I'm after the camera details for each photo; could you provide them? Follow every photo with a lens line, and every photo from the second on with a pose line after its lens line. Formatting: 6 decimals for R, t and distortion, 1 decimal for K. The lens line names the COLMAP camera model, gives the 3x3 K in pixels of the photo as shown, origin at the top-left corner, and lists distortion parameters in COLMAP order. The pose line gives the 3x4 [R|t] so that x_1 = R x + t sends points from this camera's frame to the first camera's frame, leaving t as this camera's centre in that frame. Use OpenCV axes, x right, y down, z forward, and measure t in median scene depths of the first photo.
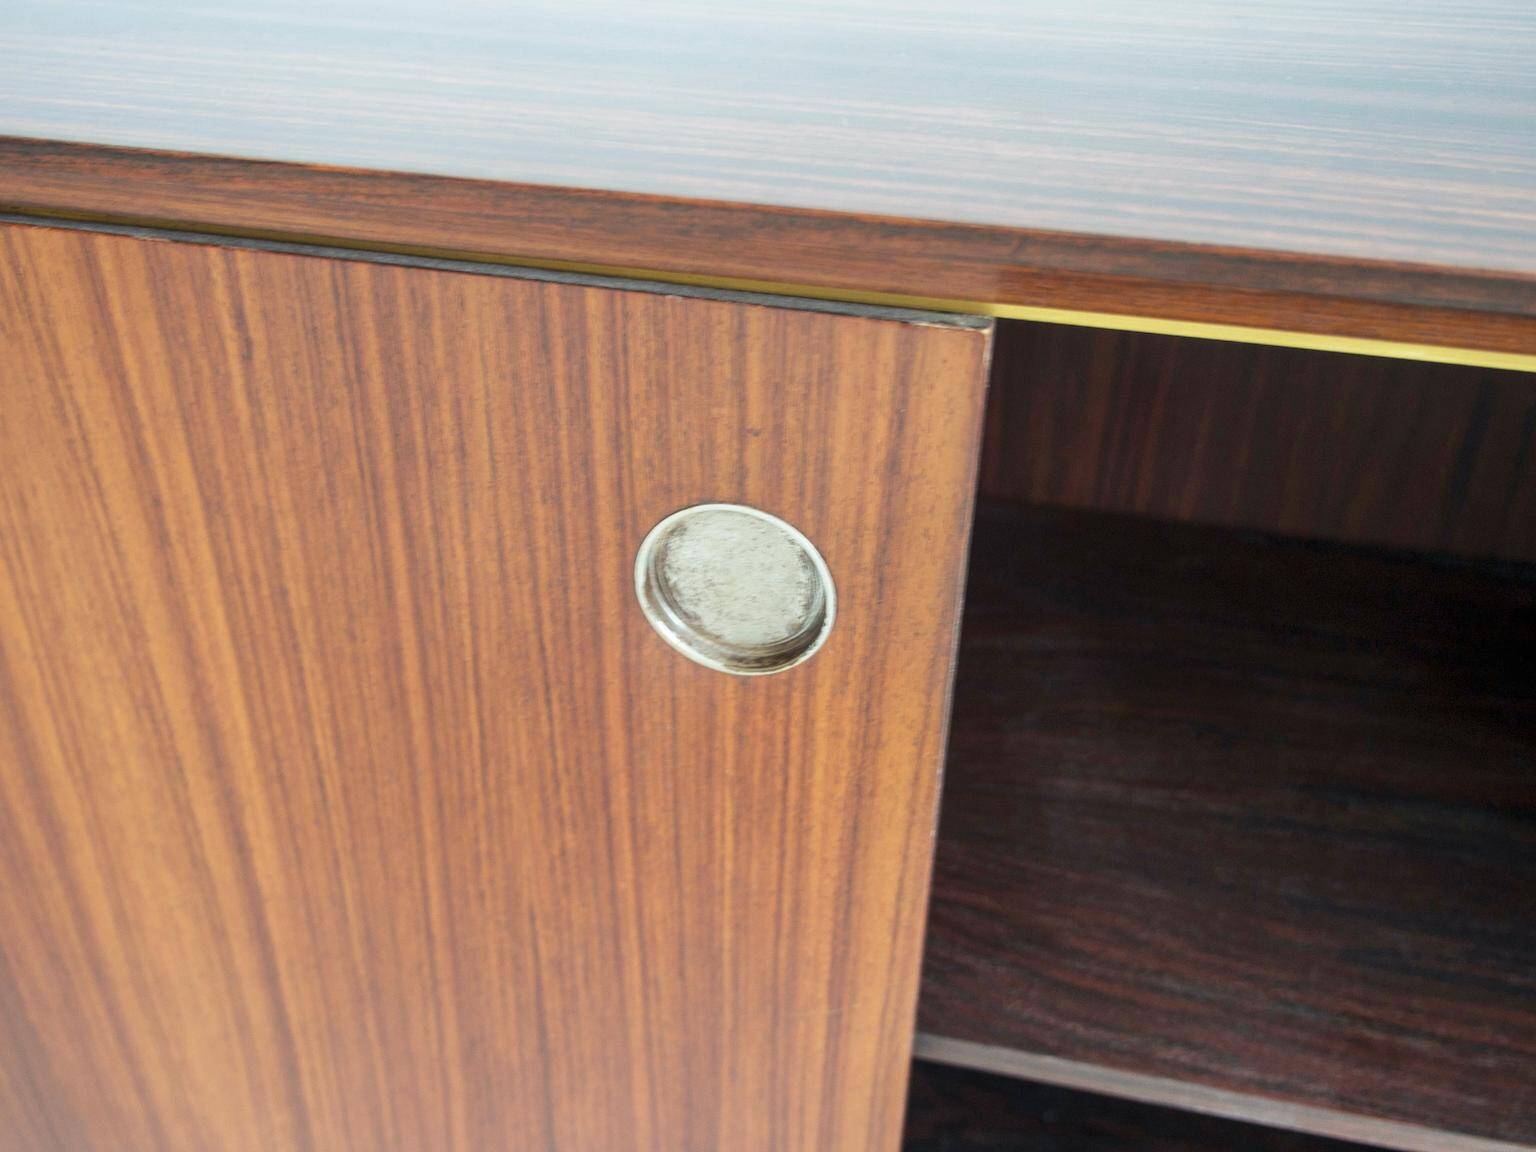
lens RADIAL K [[1527.5, 0, 768.0], [0, 1527.5, 576.0], [0, 0, 1]] dist [0.002482, 0.003807]
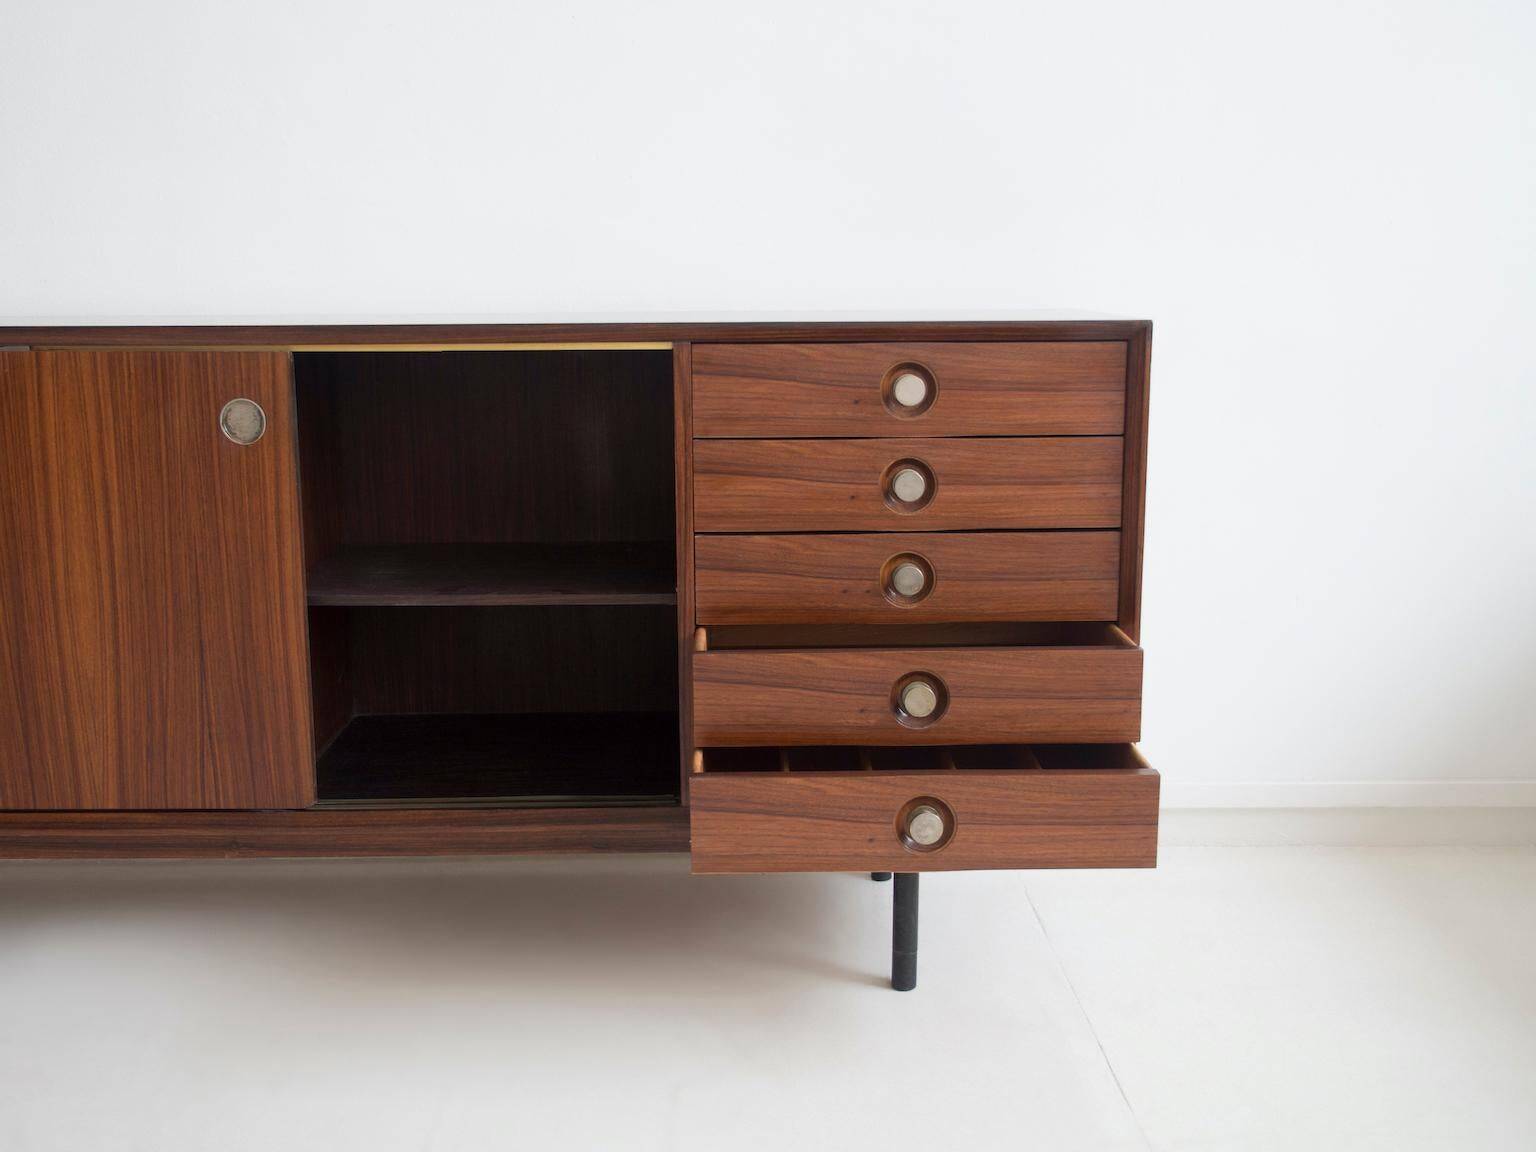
lens RADIAL K [[1611.1, 0, 768.0], [0, 1611.1, 576.0], [0, 0, 1]] dist [0.003579, 0.001994]
pose [[0.974501, -0.061976, 0.215656, 0.402160], [0.143726, 0.910465, -0.387811, 2.307183], [-0.172312, 0.408917, 0.896156, -3.089660]]
